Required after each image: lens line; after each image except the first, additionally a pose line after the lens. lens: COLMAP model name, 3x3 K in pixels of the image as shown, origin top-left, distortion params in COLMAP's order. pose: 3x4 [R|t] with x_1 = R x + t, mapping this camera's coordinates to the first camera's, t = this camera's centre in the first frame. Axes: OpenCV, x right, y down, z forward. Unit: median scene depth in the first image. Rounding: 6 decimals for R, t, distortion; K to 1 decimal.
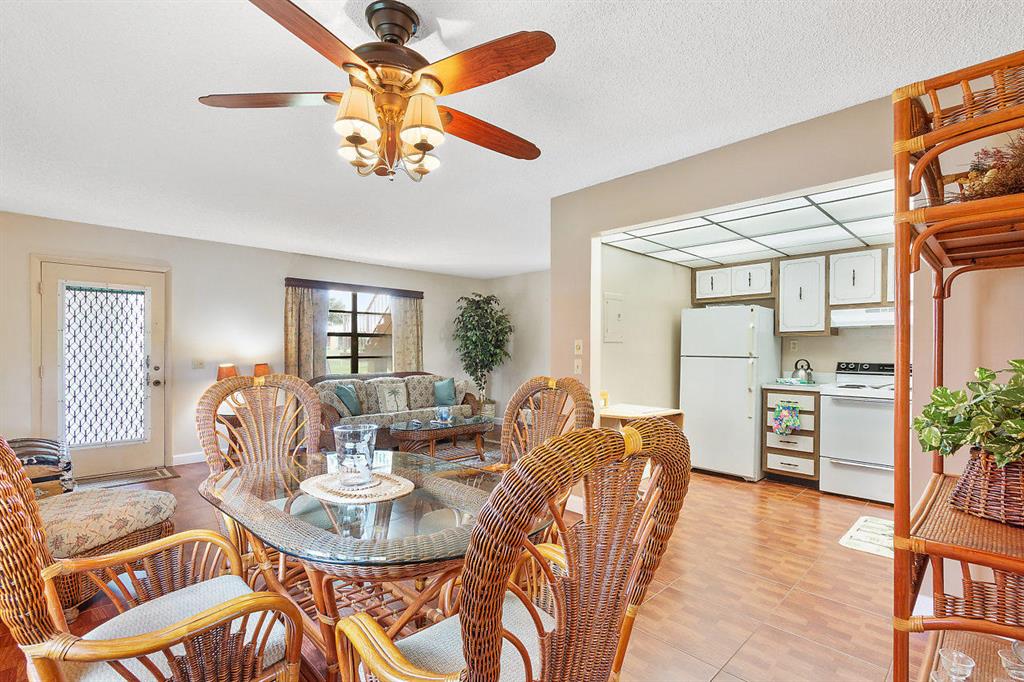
lens RADIAL K [[475.9, 0, 514.6], [0, 475.9, 351.6], [0, 0, 1]] dist [0.011295, -0.000259]
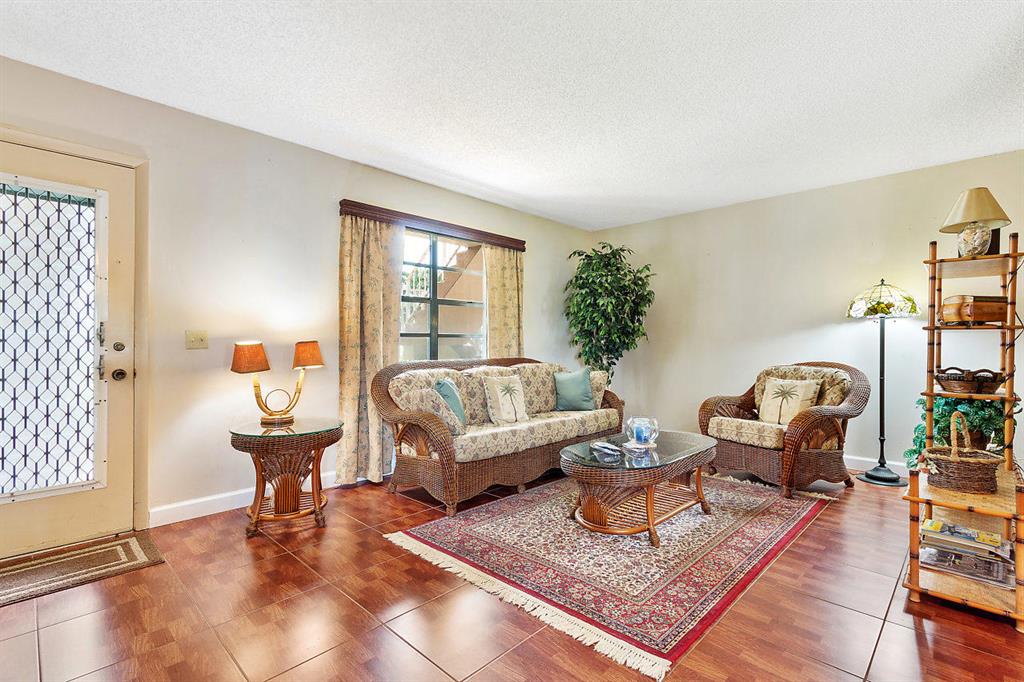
lens RADIAL K [[475.5, 0, 510.7], [0, 475.5, 342.5], [0, 0, 1]] dist [0.012911, -0.000231]
pose [[0.999621, 0.003338, 0.027323, -0.338447], [-0.003323, 0.999994, -0.000567, 0.029623], [-0.027324, 0.000476, 0.999627, 0.470986]]
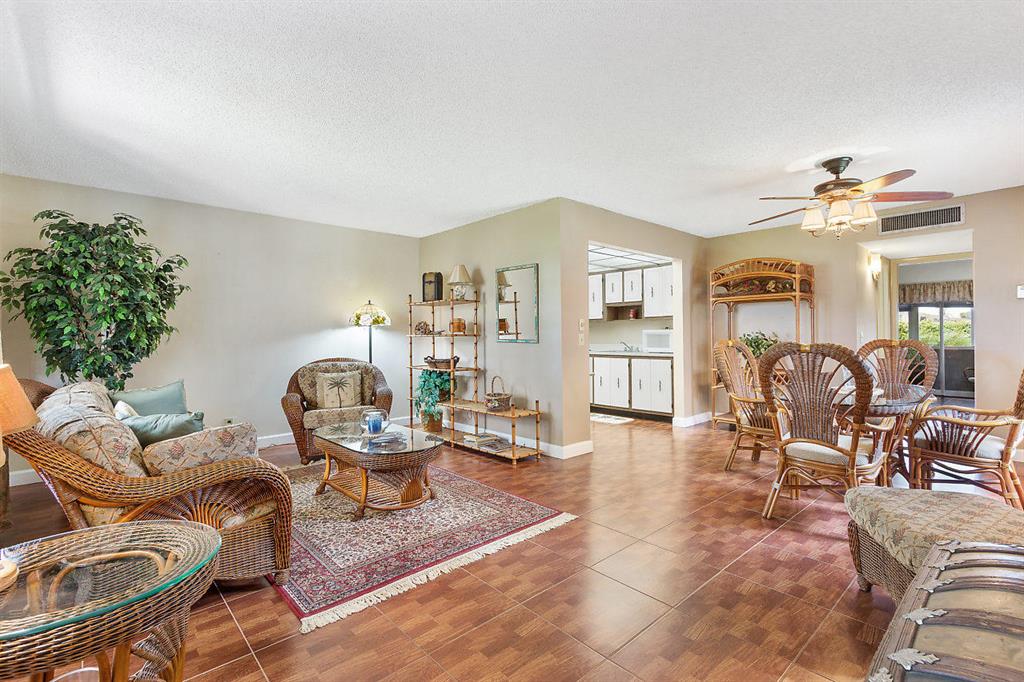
lens RADIAL K [[475.5, 0, 510.7], [0, 475.5, 342.5], [0, 0, 1]] dist [0.012911, -0.000231]
pose [[0.043995, -0.017761, 0.998874, -0.900084], [0.010905, 0.999791, 0.017297, 0.009230], [-0.998972, 0.010132, 0.044180, 0.873799]]
